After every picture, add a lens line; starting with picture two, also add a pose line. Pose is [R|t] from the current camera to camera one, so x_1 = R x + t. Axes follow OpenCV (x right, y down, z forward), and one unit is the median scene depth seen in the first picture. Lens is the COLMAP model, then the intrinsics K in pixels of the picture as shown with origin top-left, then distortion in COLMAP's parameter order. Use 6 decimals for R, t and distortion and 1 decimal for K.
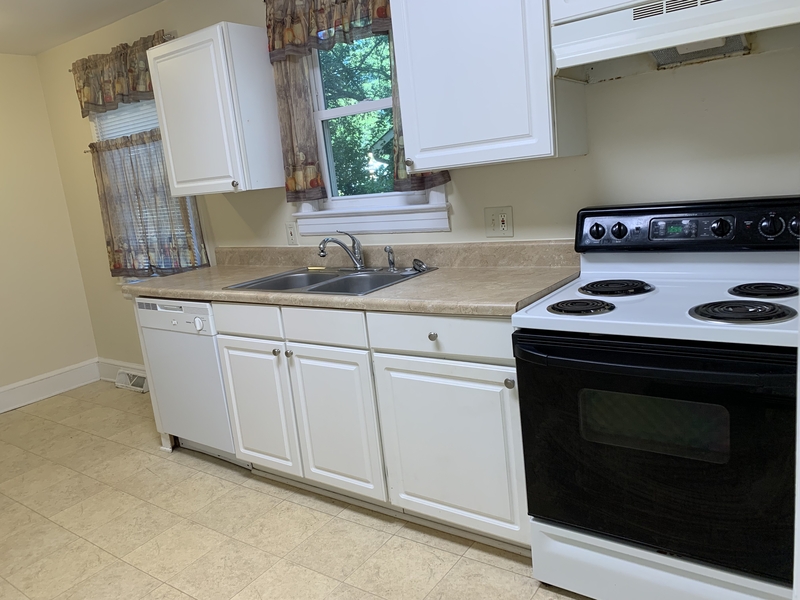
lens RADIAL K [[611.6, 0, 391.9], [0, 611.6, 297.4], [0, 0, 1]] dist [0.000981, 0.009045]
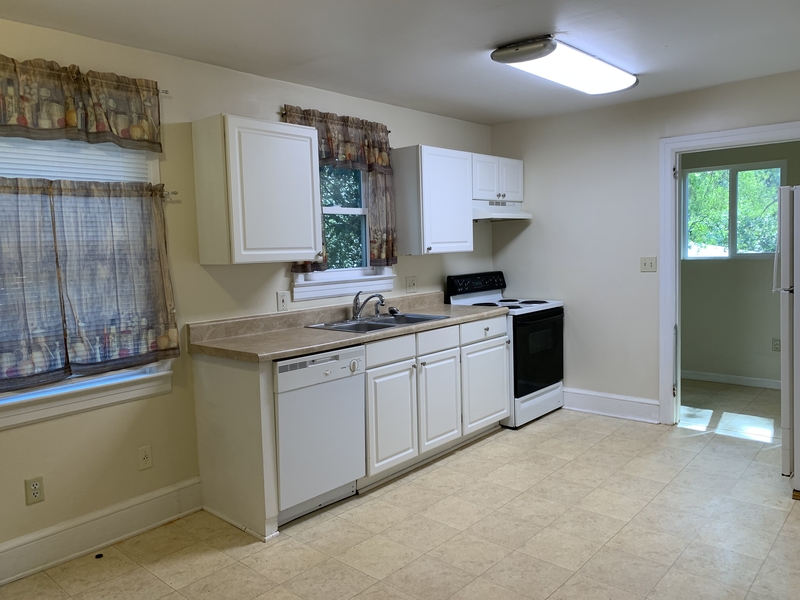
lens RADIAL K [[611.6, 0, 404.0], [0, 611.6, 291.9], [0, 0, 1]] dist [0.000981, 0.009045]
pose [[0.089279, 0.023446, 0.995731, -1.426171], [0.219991, 0.974568, -0.042672, -0.023227], [-0.971408, 0.222861, 0.081850, 0.746372]]
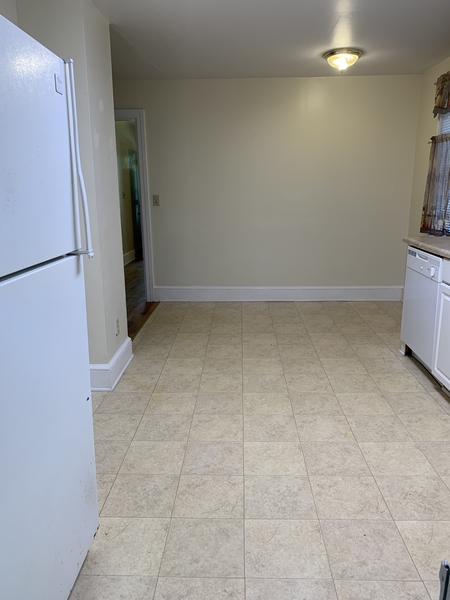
lens RADIAL K [[458.7, 0, 226.5], [0, 458.7, 300.1], [0, 0, 1]] dist [0.000981, 0.009045]
pose [[0.562120, 0.293151, -0.773358, 0.236017], [-0.214215, 0.954771, 0.206215, -0.009319], [0.798832, 0.049747, 0.599493, -0.000666]]
